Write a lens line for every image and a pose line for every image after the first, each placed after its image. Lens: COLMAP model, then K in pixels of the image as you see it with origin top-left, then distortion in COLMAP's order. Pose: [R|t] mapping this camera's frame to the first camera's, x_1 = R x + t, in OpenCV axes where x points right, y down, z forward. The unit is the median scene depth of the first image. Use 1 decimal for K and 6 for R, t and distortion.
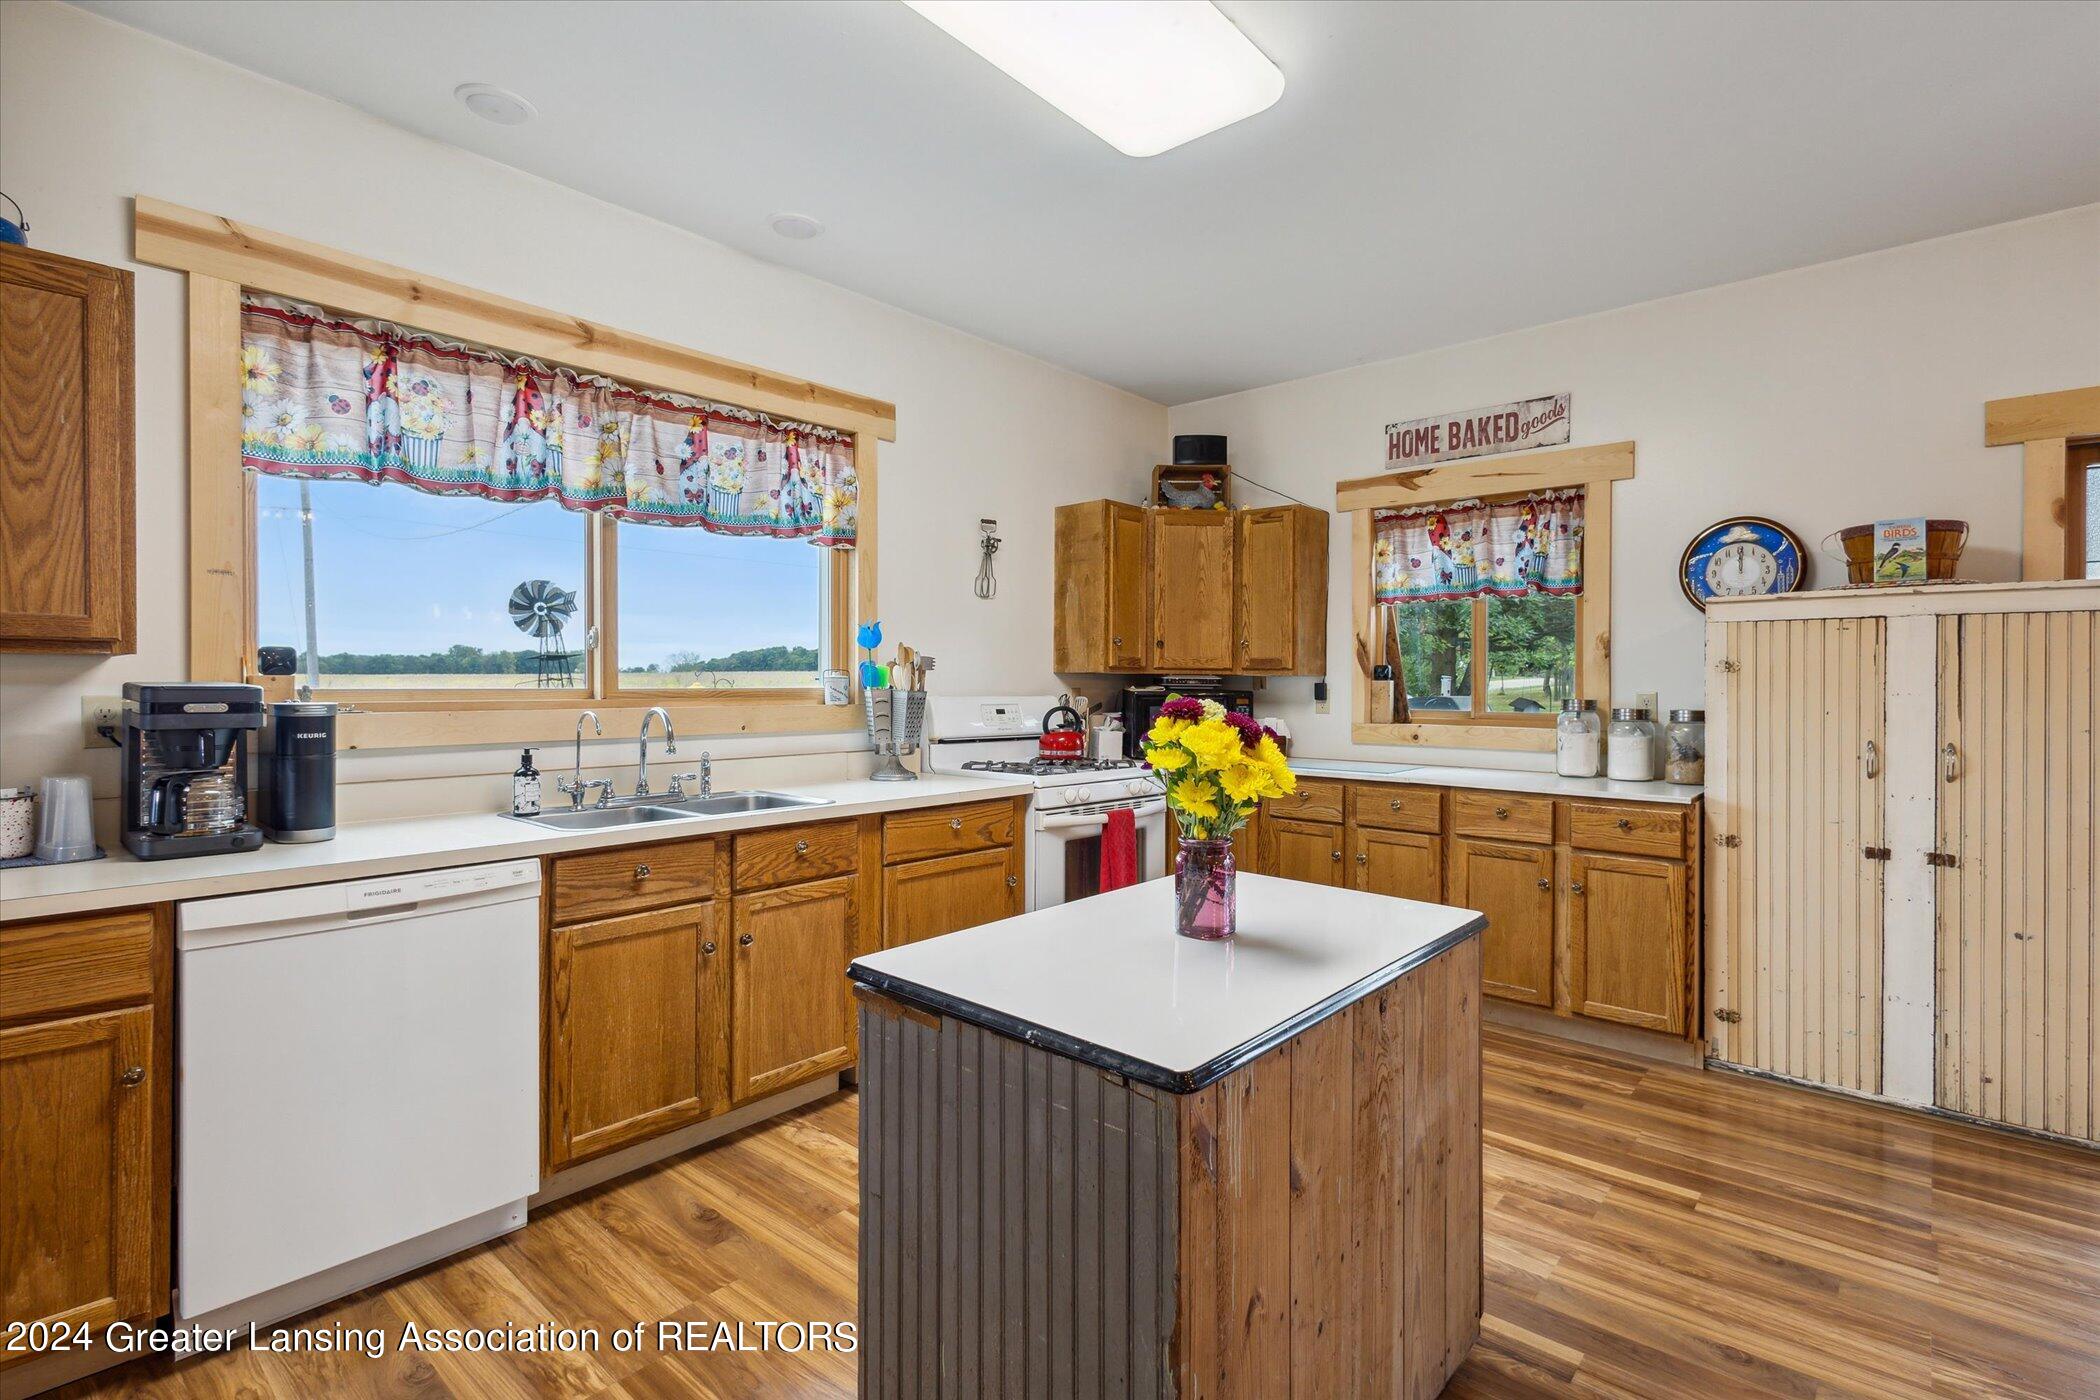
lens RADIAL K [[980.3, 0, 1050.0], [0, 980.3, 700.0], [0, 0, 1]] dist [-0.001771, -0.001394]
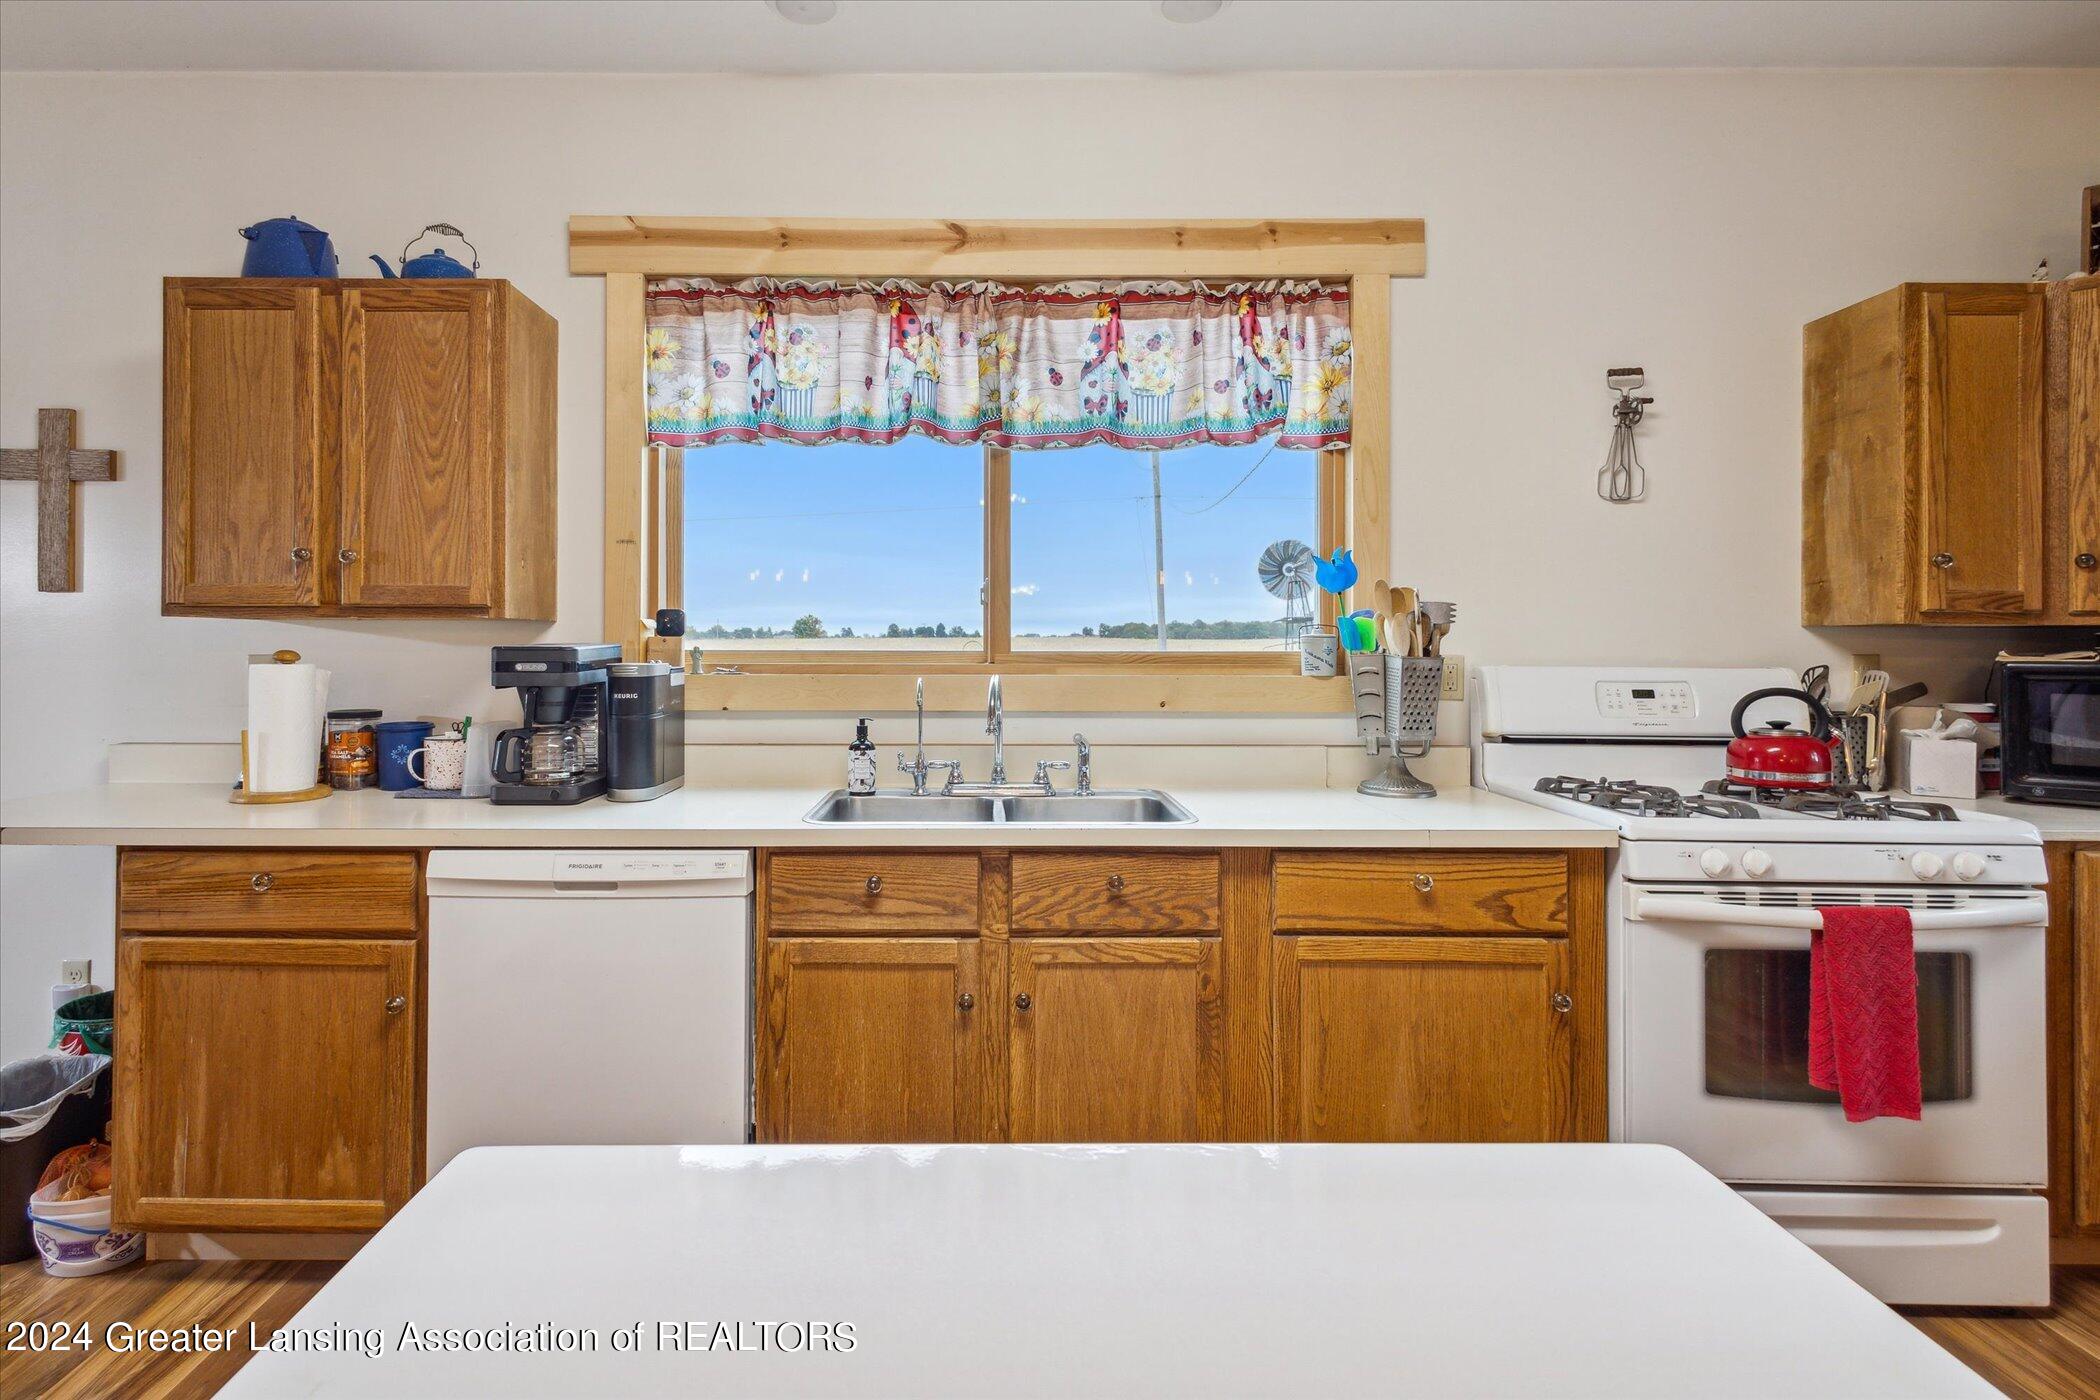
lens RADIAL K [[1019.9, 0, 1047.2], [0, 1019.9, 641.5], [0, 0, 1]] dist [0.005000, 0.000430]
pose [[0.658890, -0.004645, -0.752225, 0.230648], [-0.013567, 0.999745, -0.018057, -0.004684], [0.752117, 0.022103, 0.658659, 0.452980]]
